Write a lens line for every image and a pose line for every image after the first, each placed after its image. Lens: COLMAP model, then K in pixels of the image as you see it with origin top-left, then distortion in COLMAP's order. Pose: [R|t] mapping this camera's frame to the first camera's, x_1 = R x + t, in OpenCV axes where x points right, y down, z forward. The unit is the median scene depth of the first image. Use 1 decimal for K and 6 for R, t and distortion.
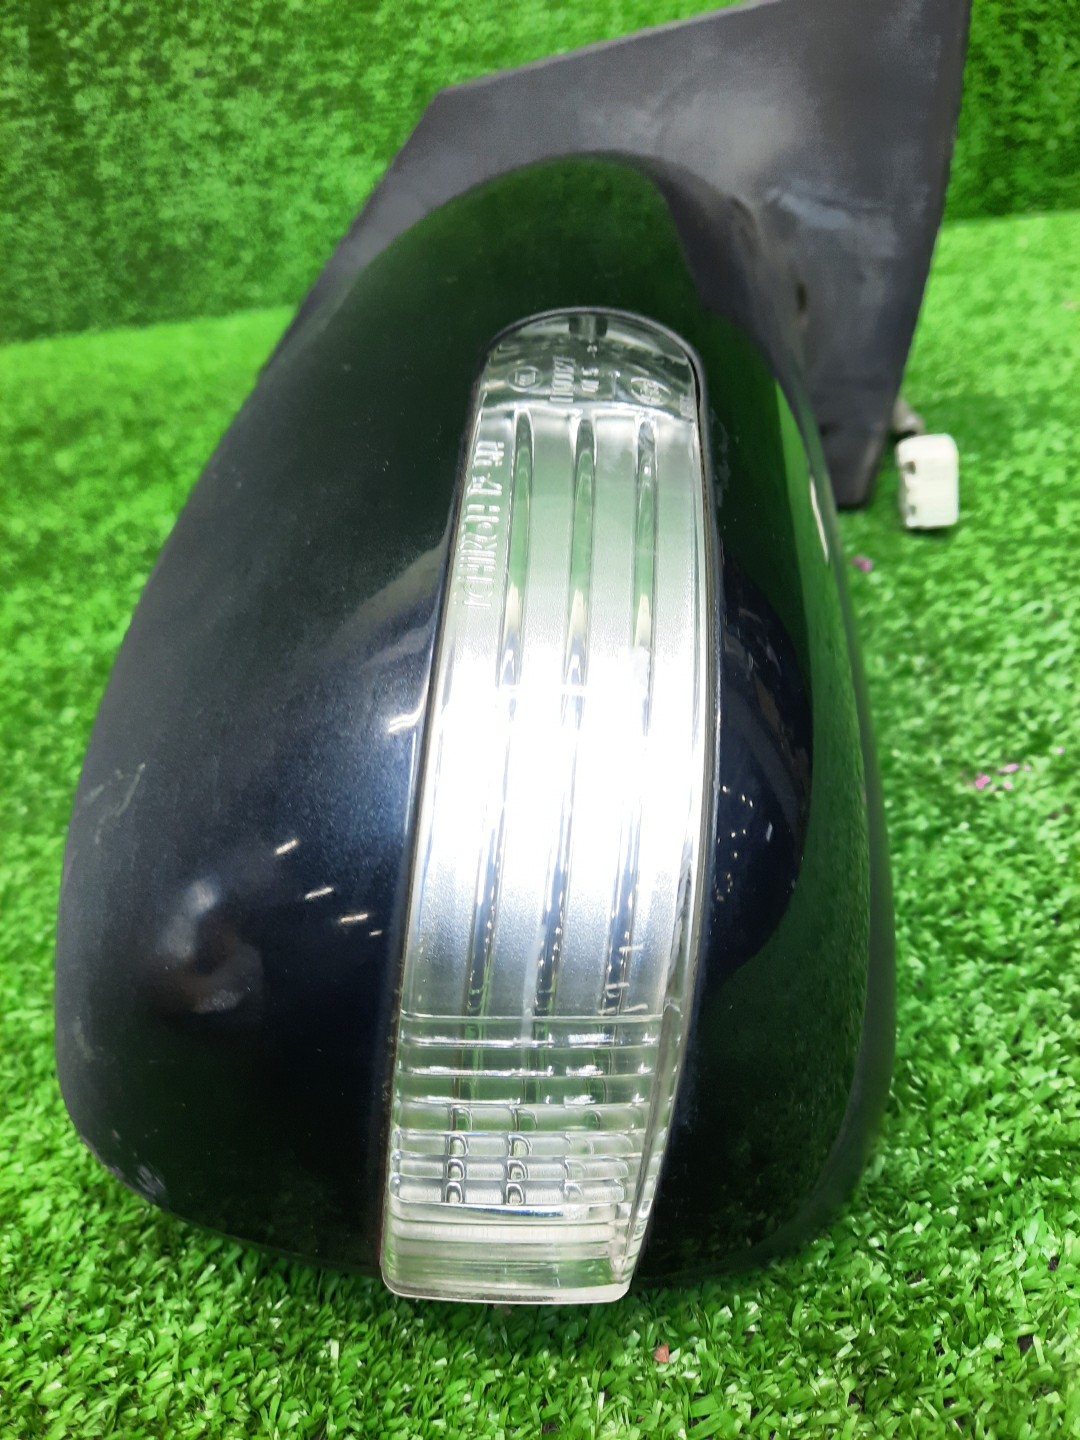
lens RADIAL K [[1046.6, 0, 567.1], [0, 1046.6, 719.5], [0, 0, 1]] dist [0.013289, -0.034942]
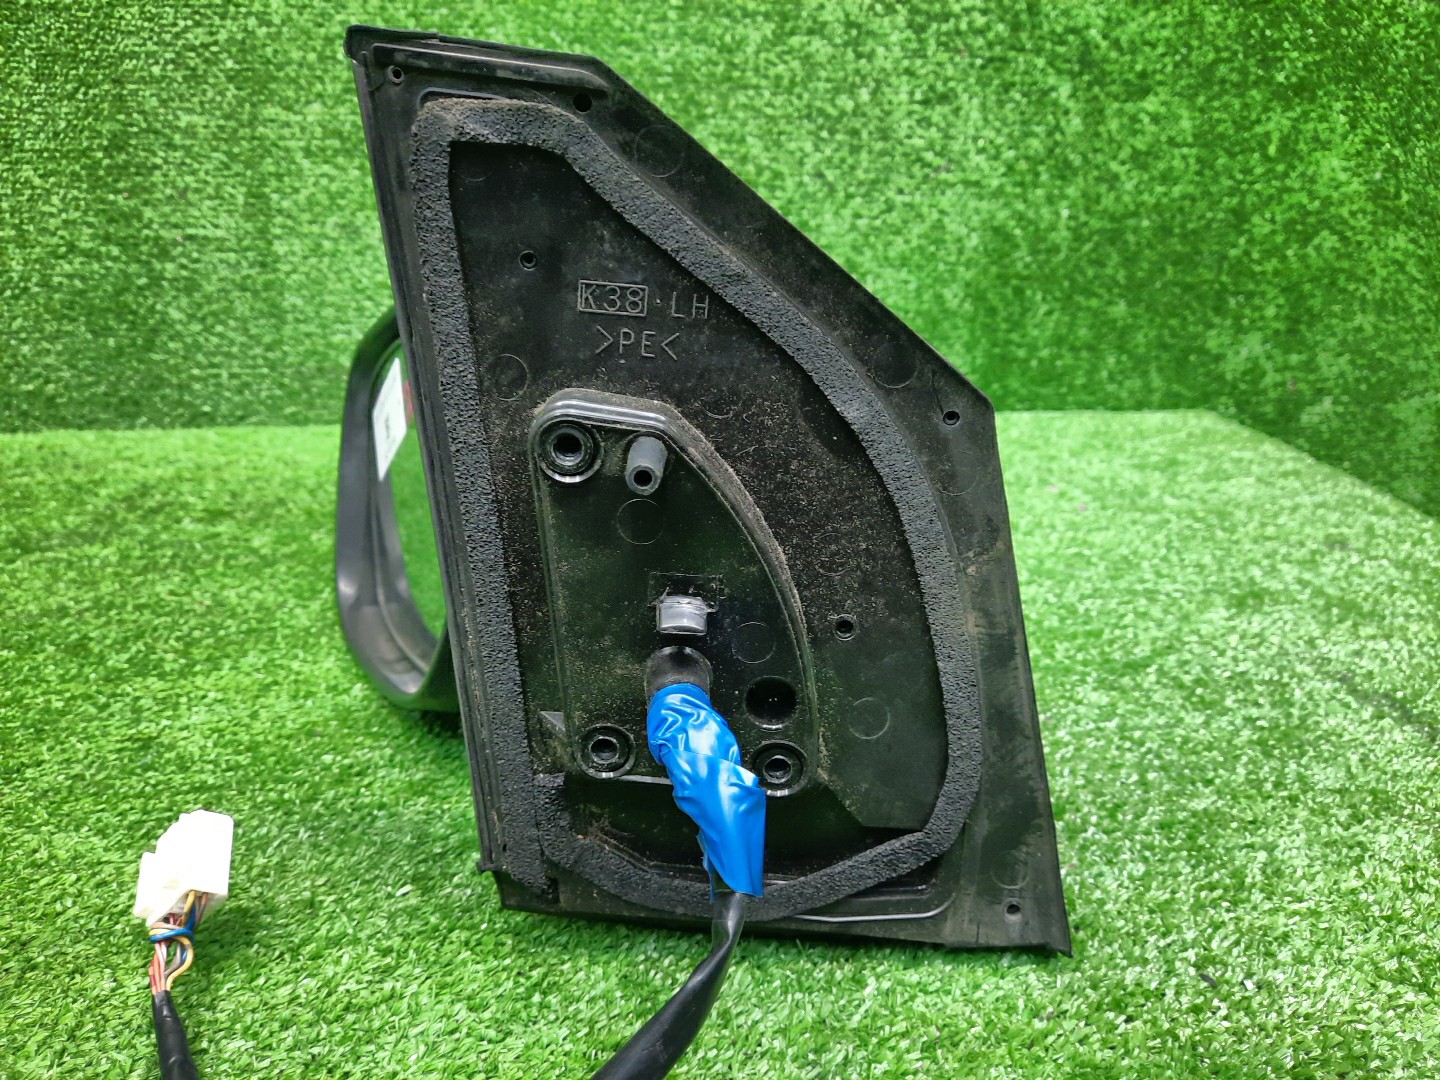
lens RADIAL K [[1046.6, 0, 725.3], [0, 1046.6, 523.6], [0, 0, 1]] dist [0.013289, -0.034942]
pose [[0.986486, 0.082465, 0.141578, -0.207436], [-0.043709, 0.965243, -0.257673, 0.025375], [-0.157906, 0.248002, 0.955804, -0.358193]]
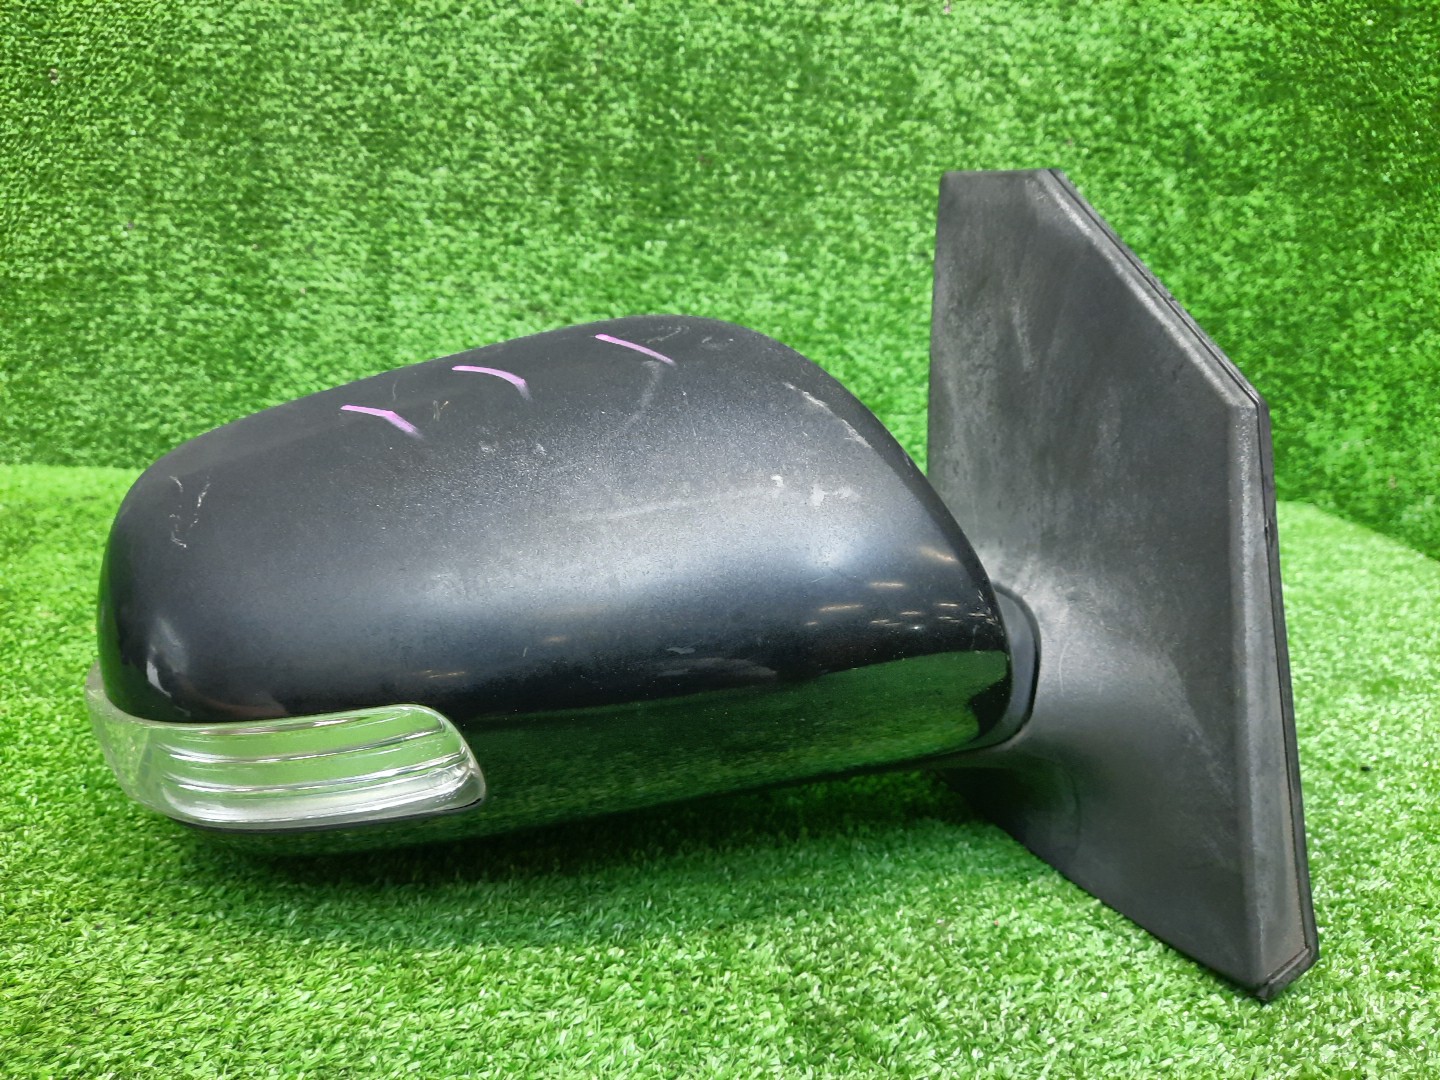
lens RADIAL K [[1046.6, 0, 719.7], [0, 1046.6, 531.4], [0, 0, 1]] dist [0.013289, -0.034942]
pose [[0.985527, 0.139685, 0.096044, -0.344710], [-0.101136, 0.939188, -0.328172, 0.087157], [-0.136044, 0.313709, 0.939723, -0.319035]]
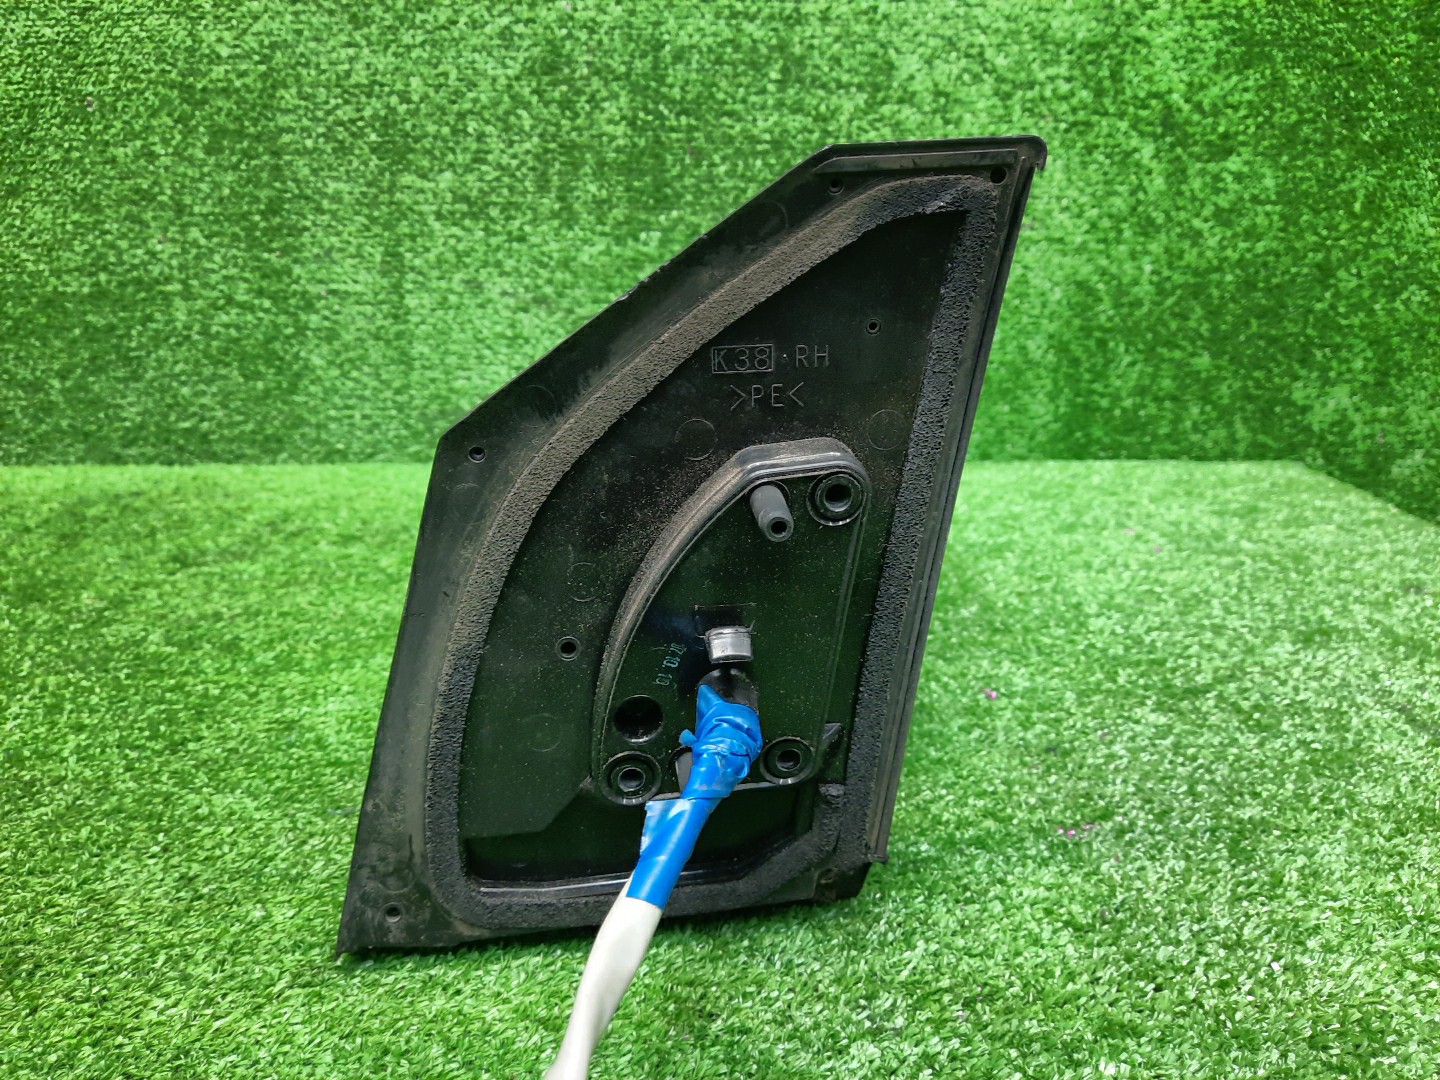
lens RADIAL K [[1046.6, 0, 730.9], [0, 1046.6, 530.6], [0, 0, 1]] dist [0.013289, -0.034942]
pose [[0.992870, 0.108016, 0.050417, -0.195170], [-0.088243, 0.950369, -0.298348, 0.112903], [-0.080141, 0.291772, 0.953125, -0.480076]]
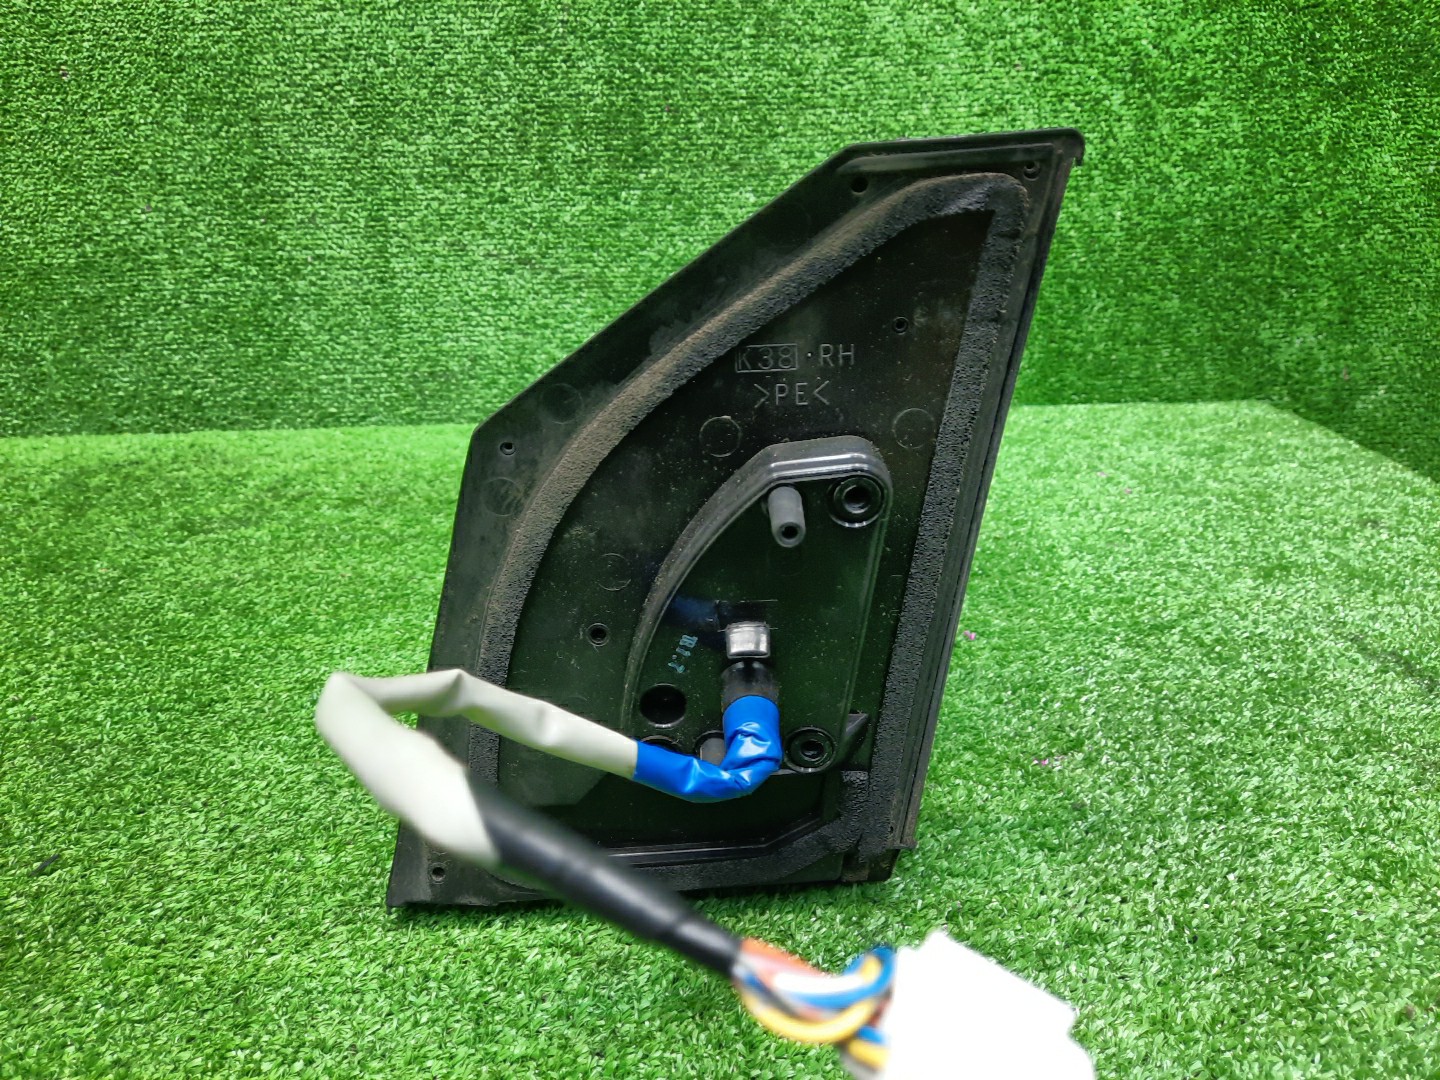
lens RADIAL K [[1046.6, 0, 728.1], [0, 1046.6, 523.3], [0, 0, 1]] dist [0.013289, -0.034942]
pose [[0.994593, 0.077861, 0.068725, -0.214892], [-0.058043, 0.965501, -0.253850, 0.115555], [-0.086119, 0.248488, 0.964799, -0.563830]]
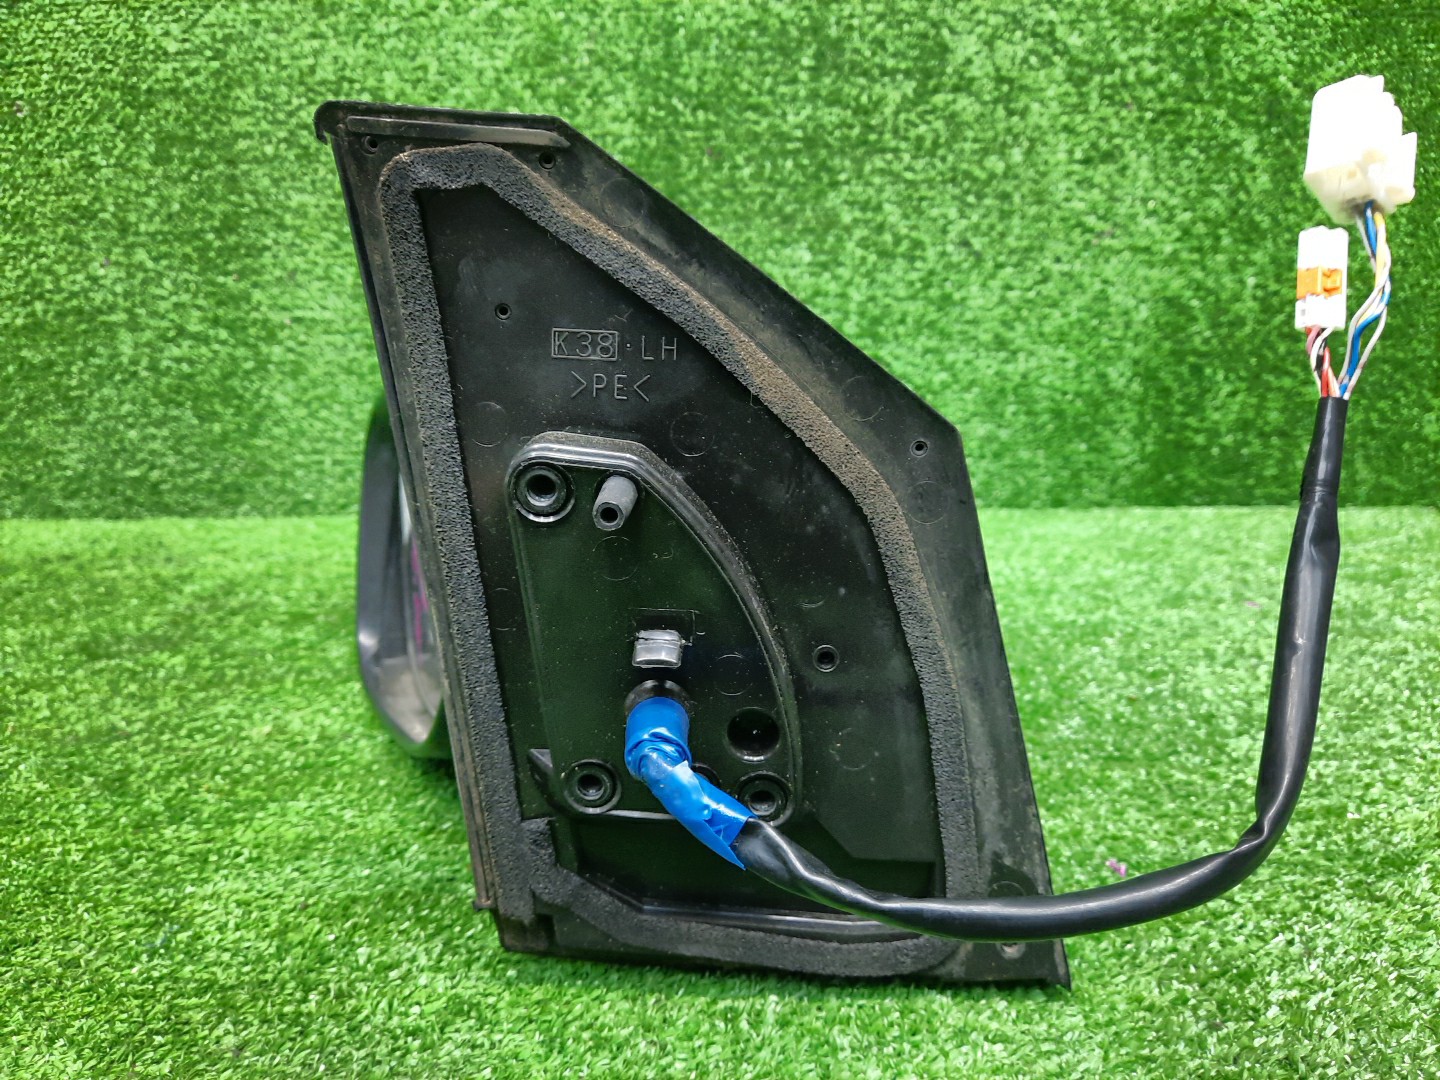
lens RADIAL K [[1046.6, 0, 728.0], [0, 1046.6, 525.2], [0, 0, 1]] dist [0.013289, -0.034942]
pose [[0.994471, 0.103296, 0.018927, -0.185357], [-0.092206, 0.945133, -0.313404, -0.116658], [-0.050262, 0.309926, 0.949431, -0.119757]]
